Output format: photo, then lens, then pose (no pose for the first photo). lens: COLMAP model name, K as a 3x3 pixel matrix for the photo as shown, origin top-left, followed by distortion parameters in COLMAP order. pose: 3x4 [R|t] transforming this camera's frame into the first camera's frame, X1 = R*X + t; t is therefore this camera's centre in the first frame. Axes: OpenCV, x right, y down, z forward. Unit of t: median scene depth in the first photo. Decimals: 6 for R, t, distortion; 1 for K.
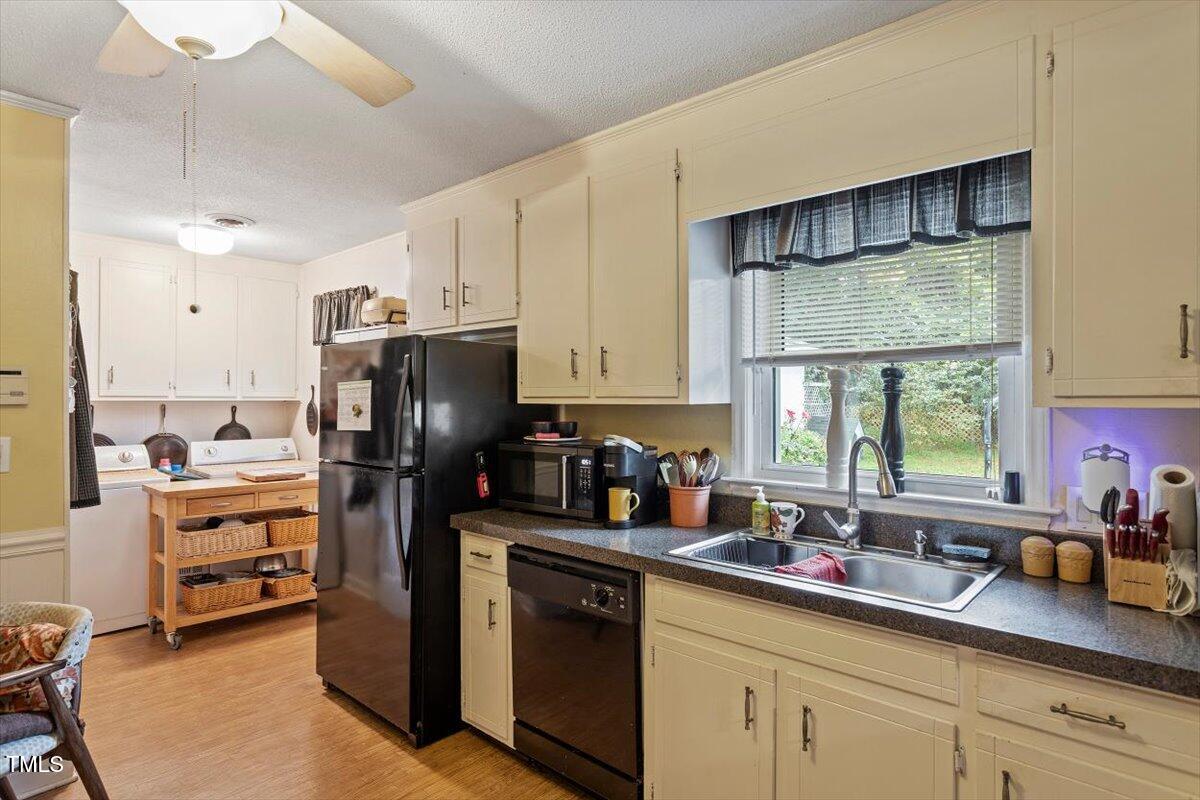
lens RADIAL K [[641.1, 0, 600.0], [0, 641.1, 400.0], [0, 0, 1]] dist [-0.001017, 0.001014]
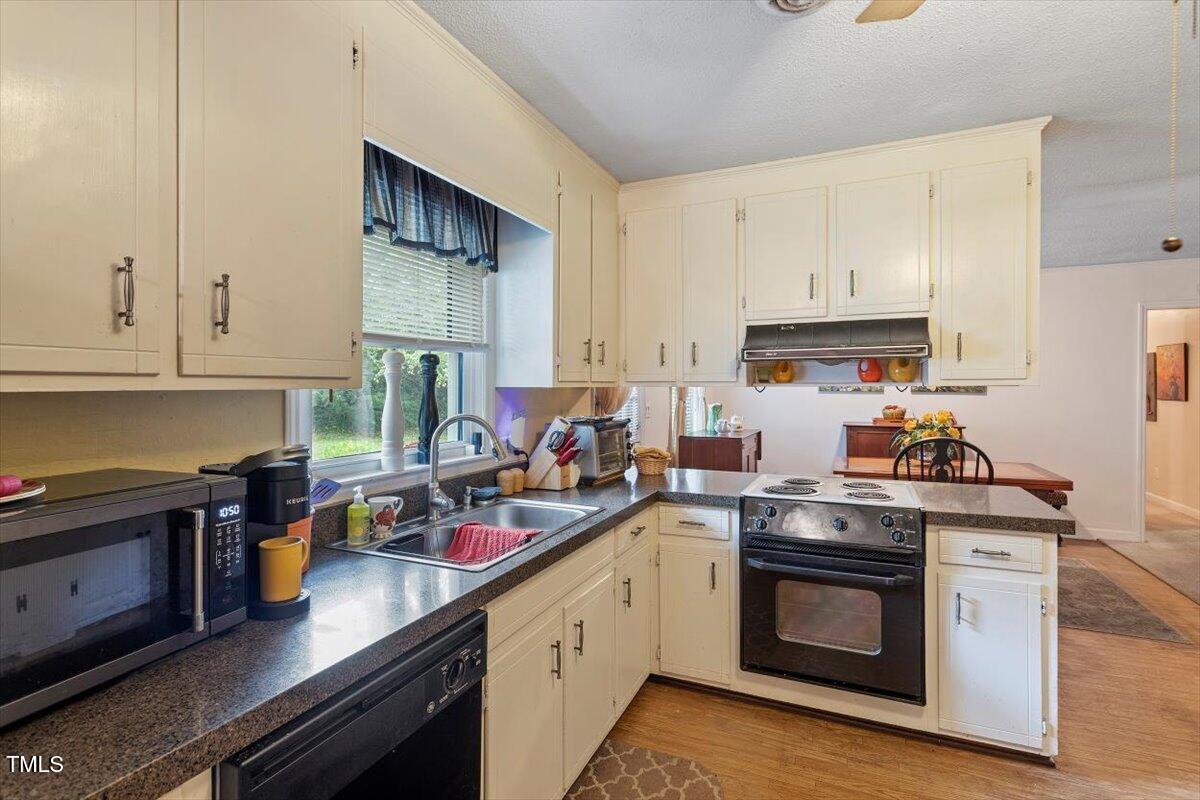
lens RADIAL K [[571.9, 0, 585.0], [0, 571.9, 394.0], [0, 0, 1]] dist [0.003375, 0.001475]
pose [[-0.288948, -0.017942, 0.957177, -0.547480], [-0.001086, 0.999830, 0.018413, 0.001062], [-0.957344, 0.004281, -0.288918, 0.937084]]
